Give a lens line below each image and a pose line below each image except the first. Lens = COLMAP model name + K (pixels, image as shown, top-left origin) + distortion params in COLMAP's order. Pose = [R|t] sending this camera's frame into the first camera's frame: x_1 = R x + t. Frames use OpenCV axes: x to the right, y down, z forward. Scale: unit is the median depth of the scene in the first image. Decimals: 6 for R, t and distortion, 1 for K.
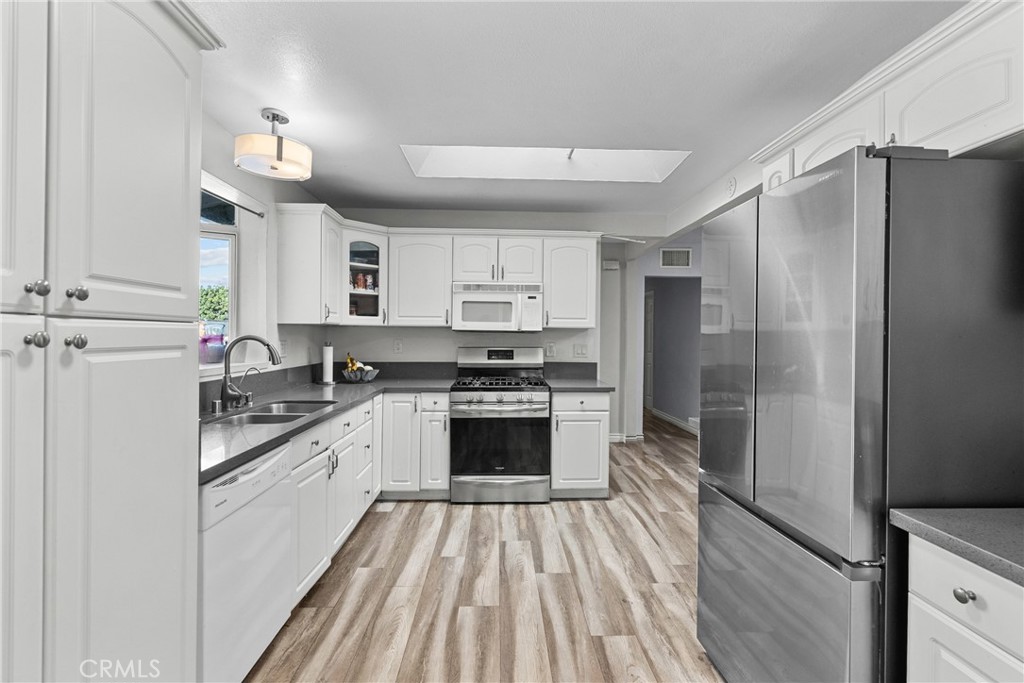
lens RADIAL K [[470.4, 0, 508.9], [0, 470.4, 336.8], [0, 0, 1]] dist [0.000451, 0.000490]
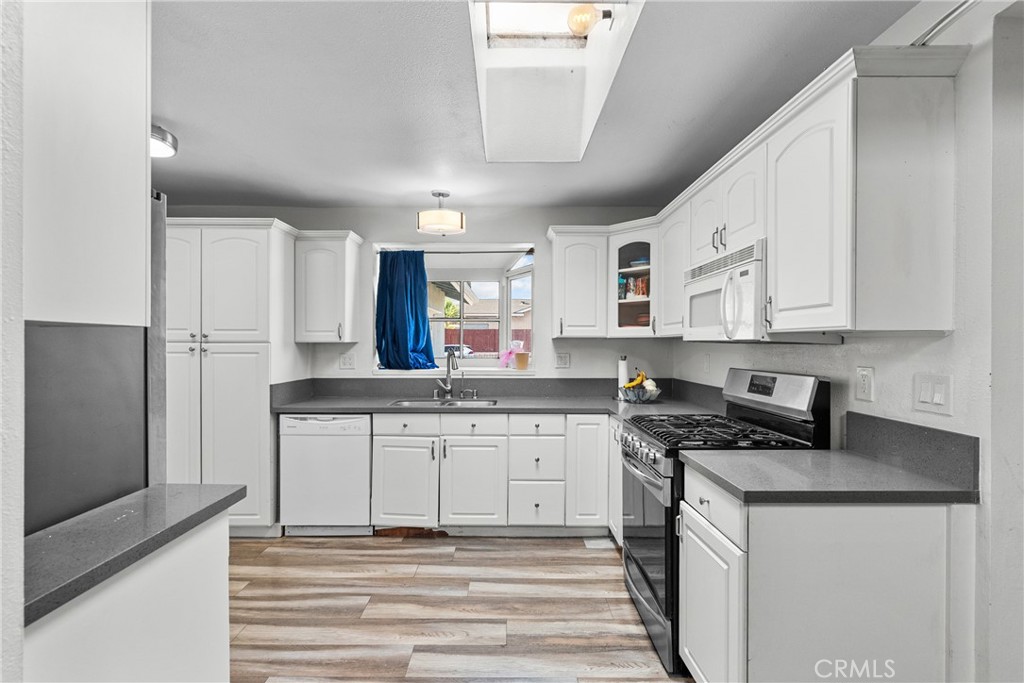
lens RADIAL K [[463.6, 0, 508.8], [0, 463.6, 347.9], [0, 0, 1]] dist [-0.001277, 0.000213]
pose [[-0.031092, -0.002789, -0.999513, 0.792058], [-0.005653, 0.999981, -0.002614, -0.002429], [0.999501, 0.005569, -0.031107, 1.112109]]
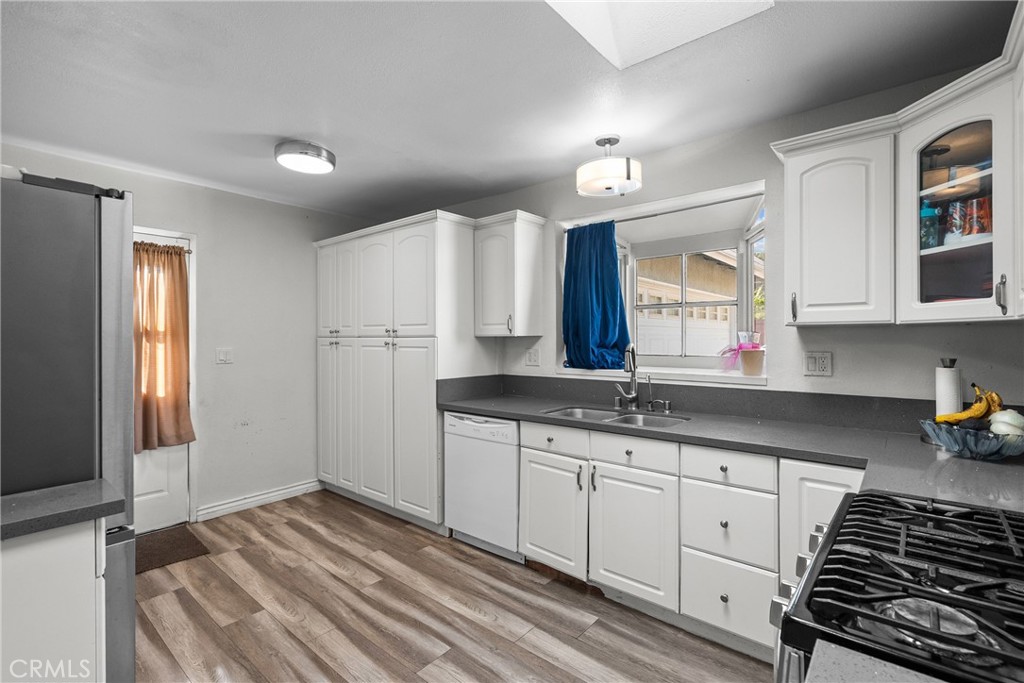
lens RADIAL K [[470.4, 0, 508.9], [0, 470.4, 336.8], [0, 0, 1]] dist [0.000451, 0.000490]
pose [[-0.670088, -0.009428, -0.742221, 0.401545], [-0.005525, 0.999955, -0.007713, -0.007645], [0.742261, -0.001067, -0.670110, 1.382266]]
